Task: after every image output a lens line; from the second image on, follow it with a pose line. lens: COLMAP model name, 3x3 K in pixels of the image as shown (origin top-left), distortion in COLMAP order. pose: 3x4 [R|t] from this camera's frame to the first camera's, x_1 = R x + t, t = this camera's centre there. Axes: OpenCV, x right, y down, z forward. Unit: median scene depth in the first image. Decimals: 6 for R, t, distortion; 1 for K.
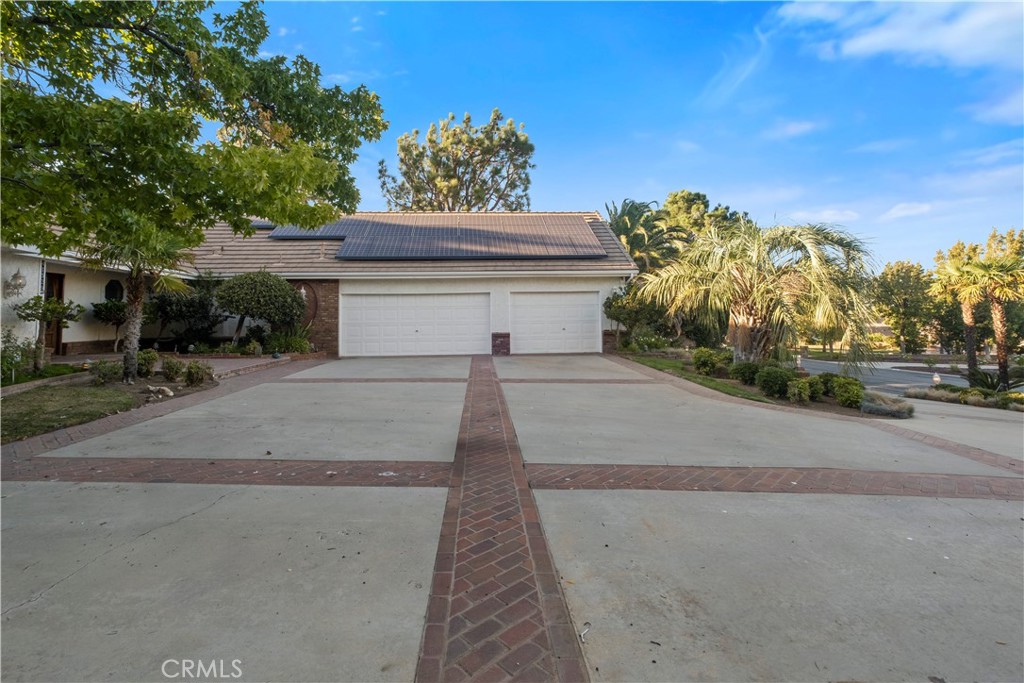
lens RADIAL K [[451.9, 0, 510.8], [0, 451.9, 336.4], [0, 0, 1]] dist [-0.001396, -0.000865]
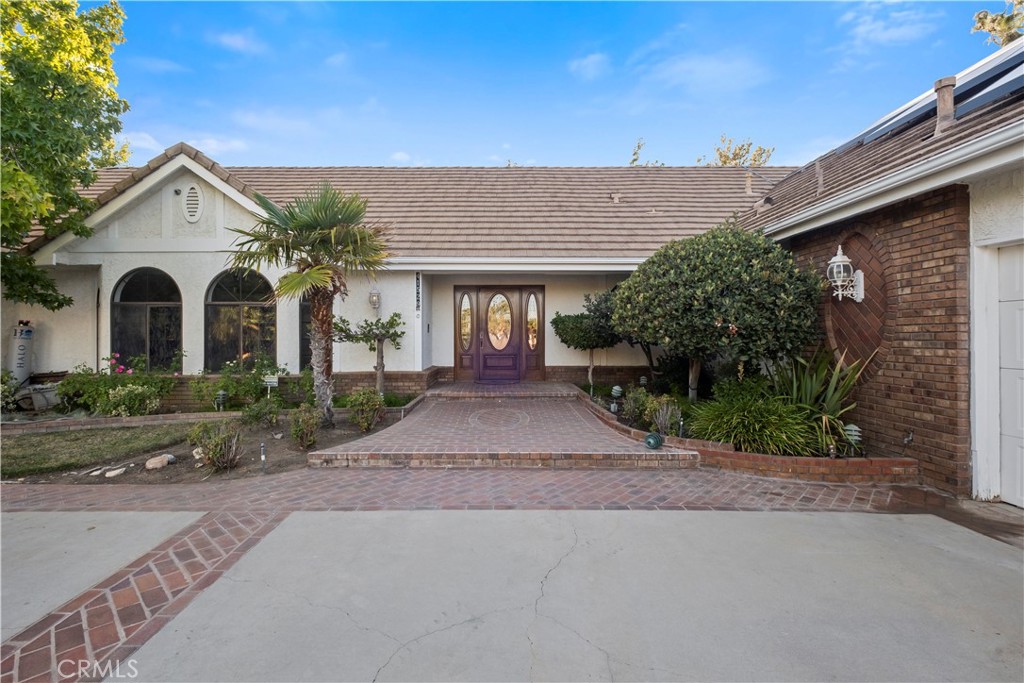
lens RADIAL K [[451.9, 0, 510.8], [0, 451.9, 336.4], [0, 0, 1]] dist [-0.001396, -0.000865]
pose [[-0.058954, 0.007370, -0.998234, -0.114313], [-0.037480, 0.999251, 0.009591, -0.038142], [0.997557, 0.037979, -0.058633, 0.779798]]
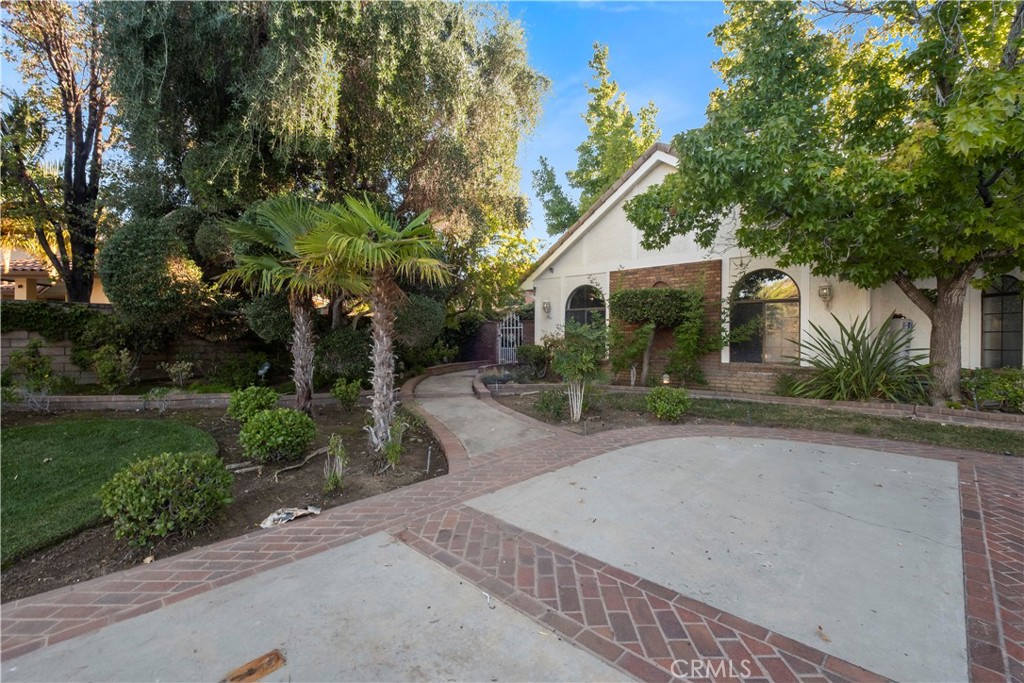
lens RADIAL K [[451.9, 0, 510.8], [0, 451.9, 336.4], [0, 0, 1]] dist [-0.001396, -0.000865]
pose [[-0.730908, 0.005339, -0.682455, 0.120481], [-0.025486, 0.999058, 0.035112, -0.009439], [0.682000, 0.043056, -0.730084, 0.244393]]
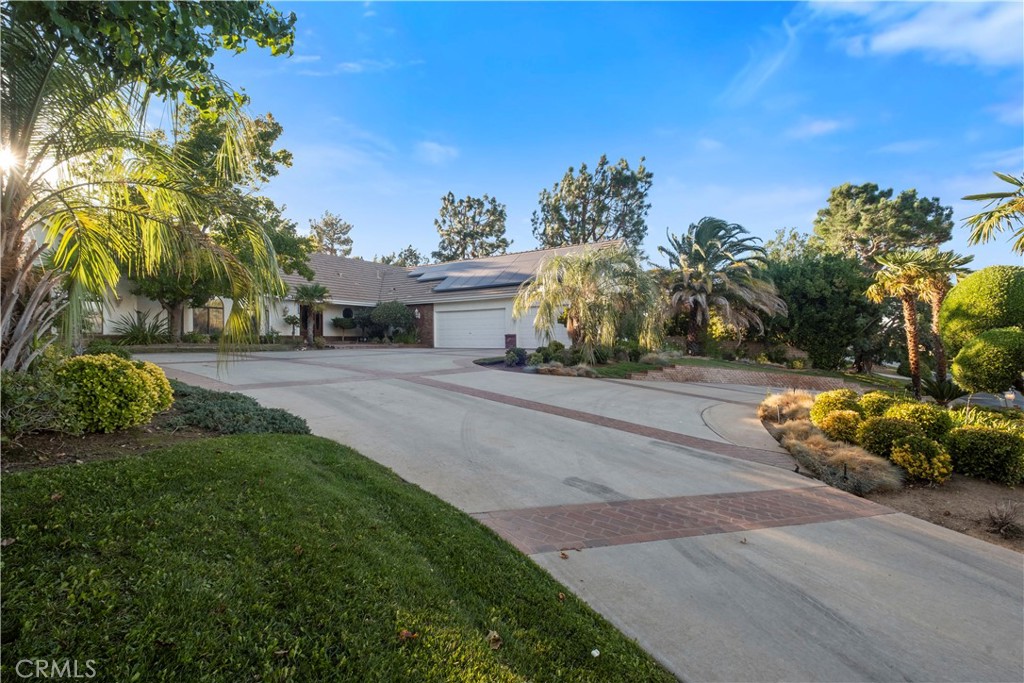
lens RADIAL K [[451.9, 0, 510.8], [0, 451.9, 336.4], [0, 0, 1]] dist [-0.001396, -0.000865]
pose [[0.791134, 0.003611, -0.611632, 0.944817], [-0.029478, 0.999046, -0.032231, 0.049966], [0.610932, 0.043528, 0.790485, -0.195459]]
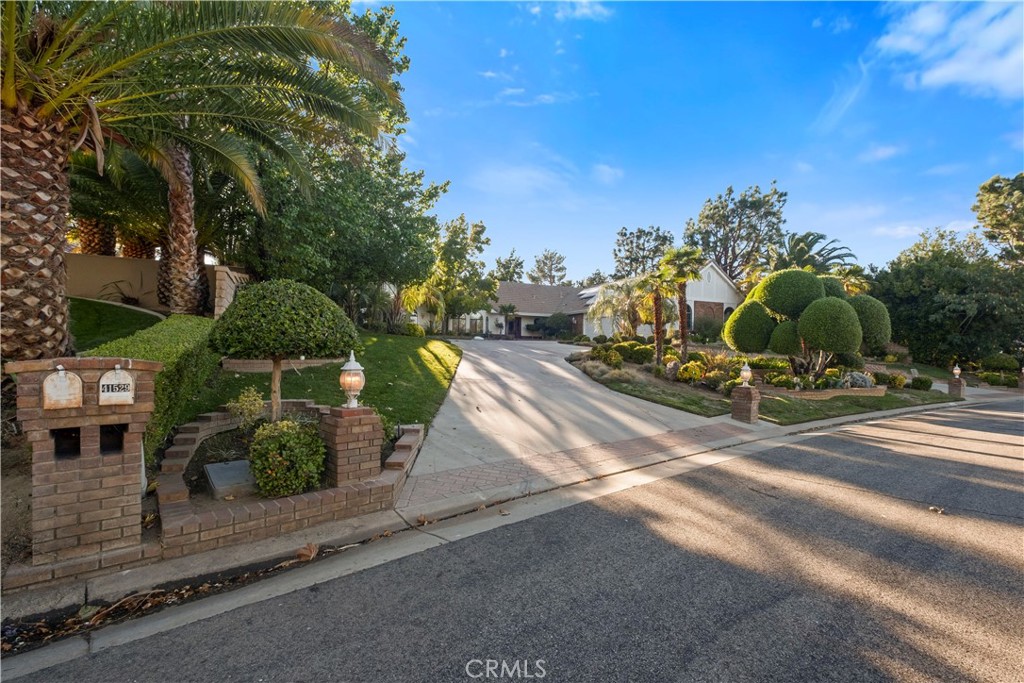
lens RADIAL K [[451.9, 0, 510.8], [0, 451.9, 336.4], [0, 0, 1]] dist [-0.001396, -0.000865]
pose [[0.349682, -0.015806, -0.936735, 1.981752], [-0.051675, 0.998010, -0.036130, 0.128731], [0.935442, 0.061040, 0.348169, -0.310349]]
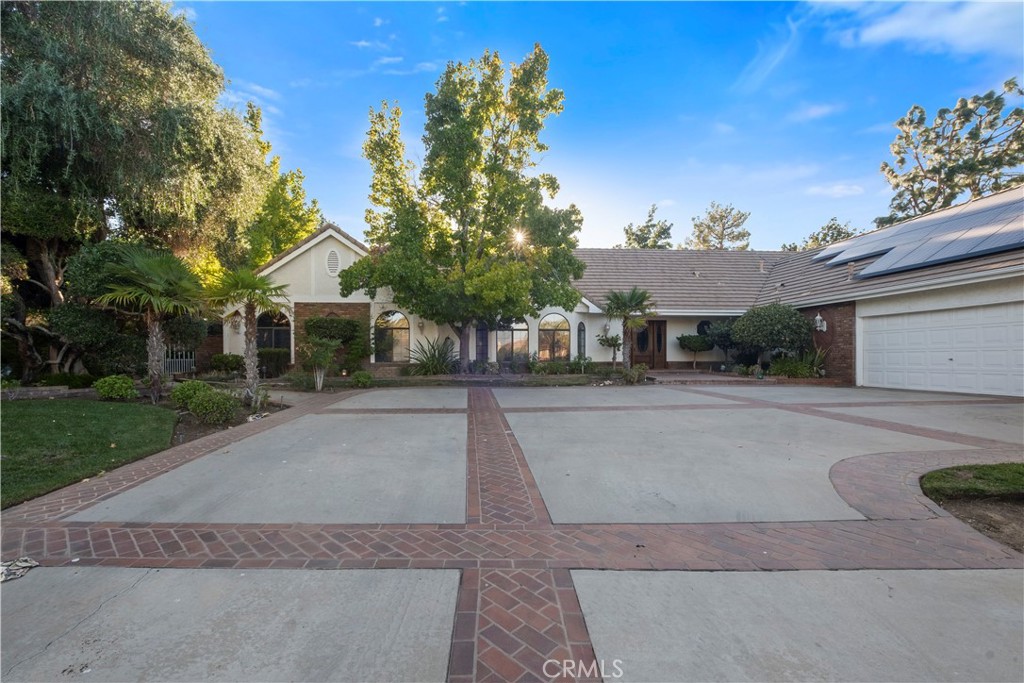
lens RADIAL K [[455.3, 0, 492.5], [0, 455.3, 361.6], [0, 0, 1]] dist [-0.000475, -0.000459]
pose [[0.006104, 0.019007, -0.999801, 0.550371], [-0.037811, 0.999109, 0.018763, 0.006476], [0.999266, 0.037689, 0.006817, 0.270635]]
